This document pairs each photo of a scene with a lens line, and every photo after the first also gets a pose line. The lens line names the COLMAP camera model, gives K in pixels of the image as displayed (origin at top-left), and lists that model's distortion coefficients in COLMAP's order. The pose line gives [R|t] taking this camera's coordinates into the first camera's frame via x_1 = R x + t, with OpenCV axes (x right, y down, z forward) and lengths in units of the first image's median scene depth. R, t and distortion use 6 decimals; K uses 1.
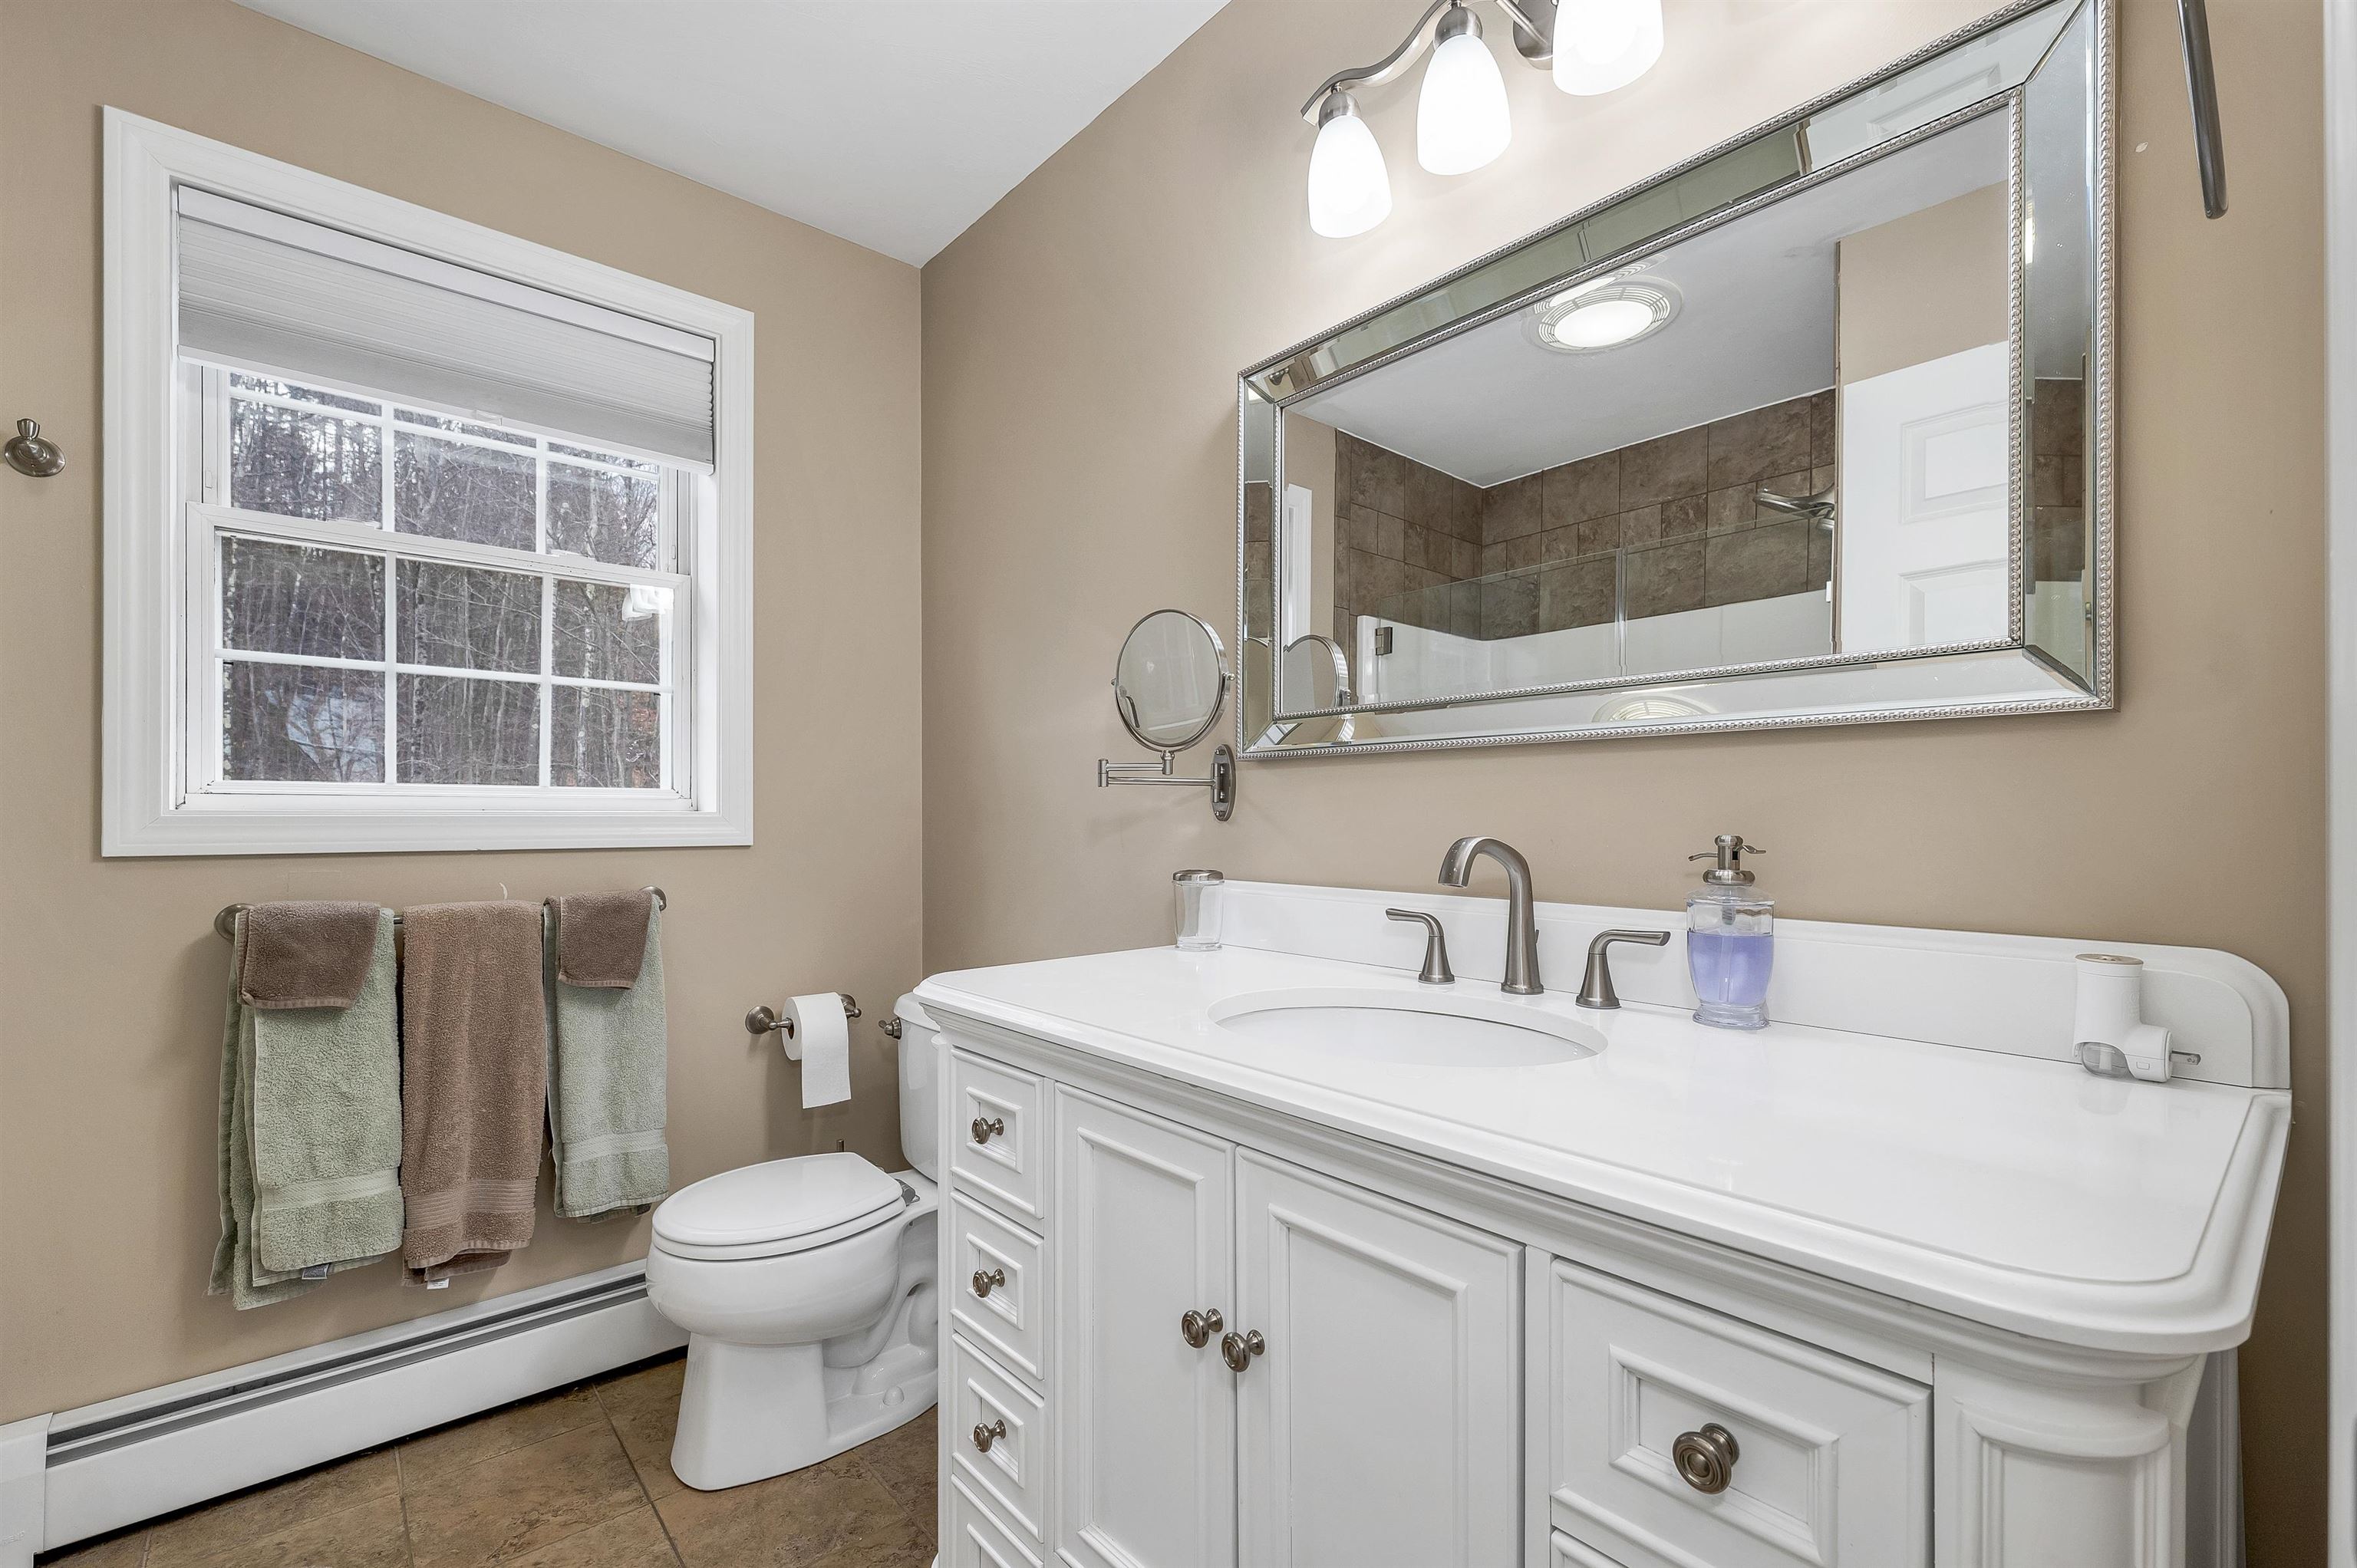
lens RADIAL K [[1015.6, 0, 1185.6], [0, 1015.6, 814.8], [0, 0, 1]] dist [0.001901, -0.000090]
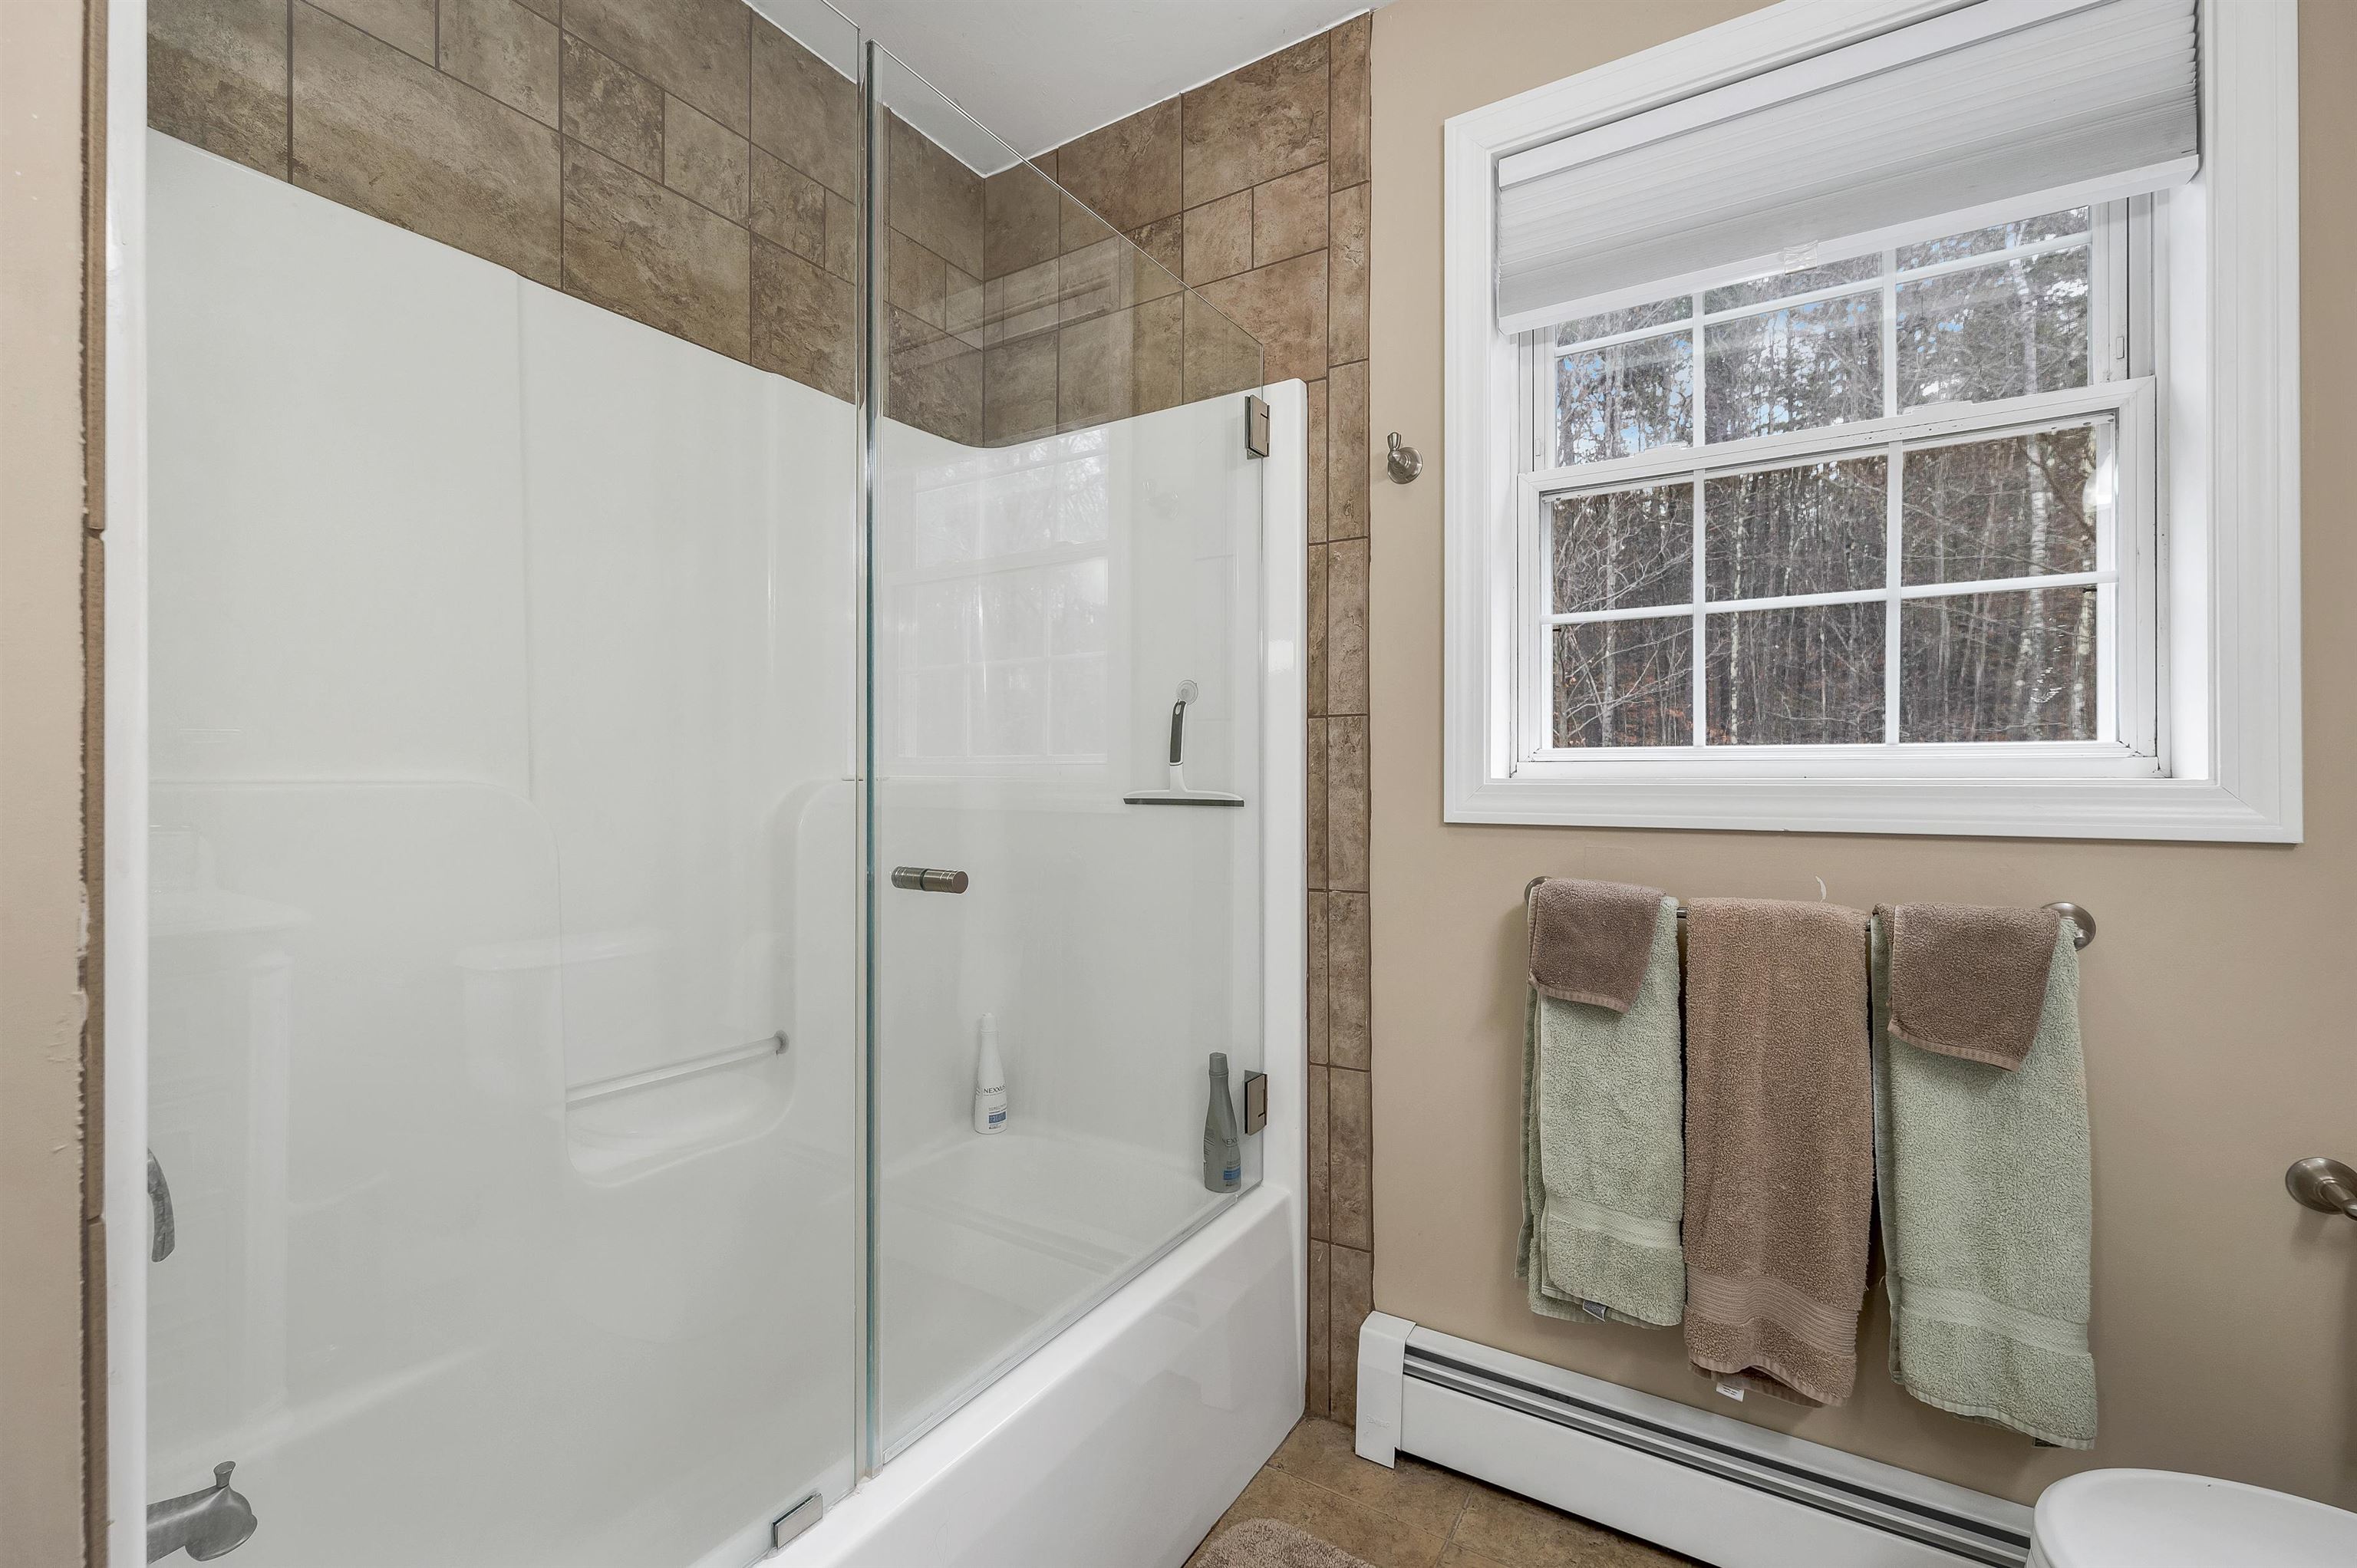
lens RADIAL K [[993.4, 0, 1167.0], [0, 993.4, 777.3], [0, 0, 1]] dist [0.002682, 0.000056]
pose [[0.282056, -0.004461, -0.959388, -0.127876], [0.000729, 0.999990, -0.004436, -0.002078], [0.959398, 0.000552, 0.282056, 0.378516]]
